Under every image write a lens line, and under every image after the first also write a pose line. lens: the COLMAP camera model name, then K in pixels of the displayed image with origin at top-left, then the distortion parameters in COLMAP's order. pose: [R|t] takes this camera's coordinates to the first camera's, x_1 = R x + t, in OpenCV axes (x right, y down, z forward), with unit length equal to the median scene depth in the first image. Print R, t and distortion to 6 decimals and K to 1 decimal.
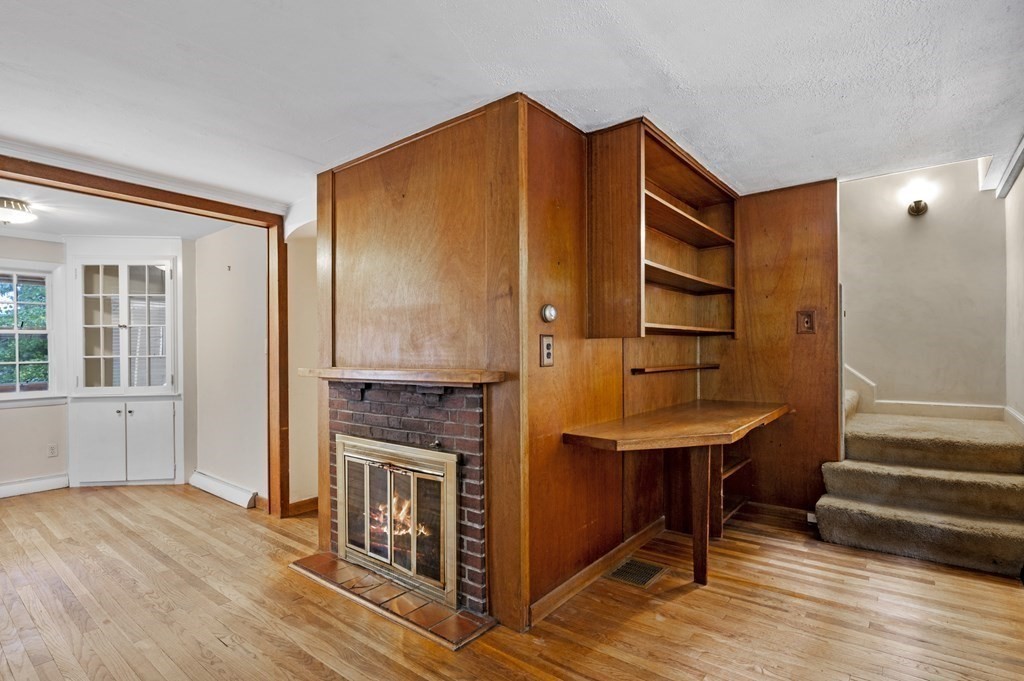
lens RADIAL K [[506.2, 0, 509.9], [0, 506.2, 353.1], [0, 0, 1]] dist [-0.010453, 0.000155]
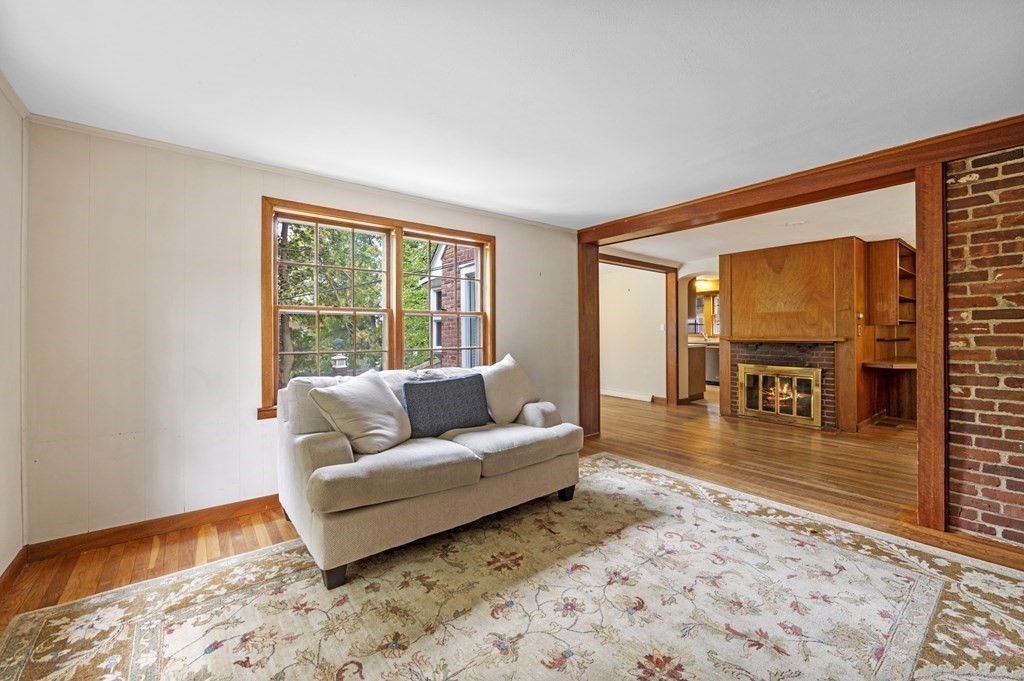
lens RADIAL K [[414.1, 0, 515.6], [0, 414.1, 327.1], [0, 0, 1]] dist [-0.010348, -0.000244]
pose [[0.974581, 0.007143, -0.223922, -0.741891], [-0.010572, 0.999844, -0.014119, 0.017688], [0.223786, 0.016127, 0.974505, -0.924462]]
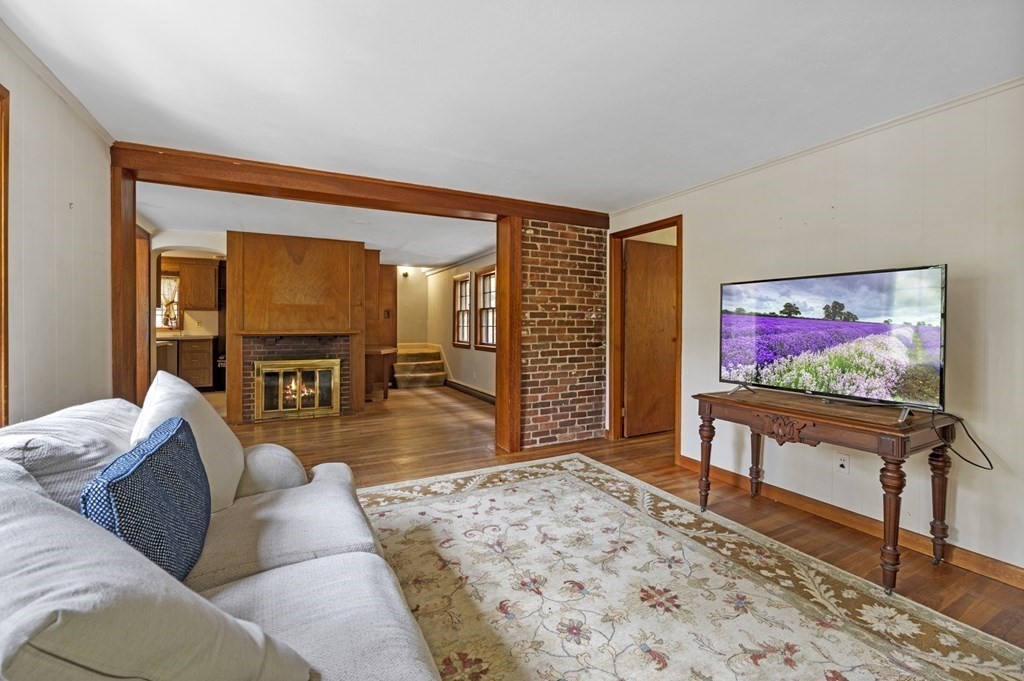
lens RADIAL K [[436.3, 0, 512.3], [0, 436.3, 325.1], [0, 0, 1]] dist [-0.007850, -0.000486]
pose [[0.407928, 0.009387, 0.912966, -1.228038], [-0.000876, 0.999951, -0.009890, 0.019601], [-0.913013, 0.003235, 0.407917, -0.568029]]
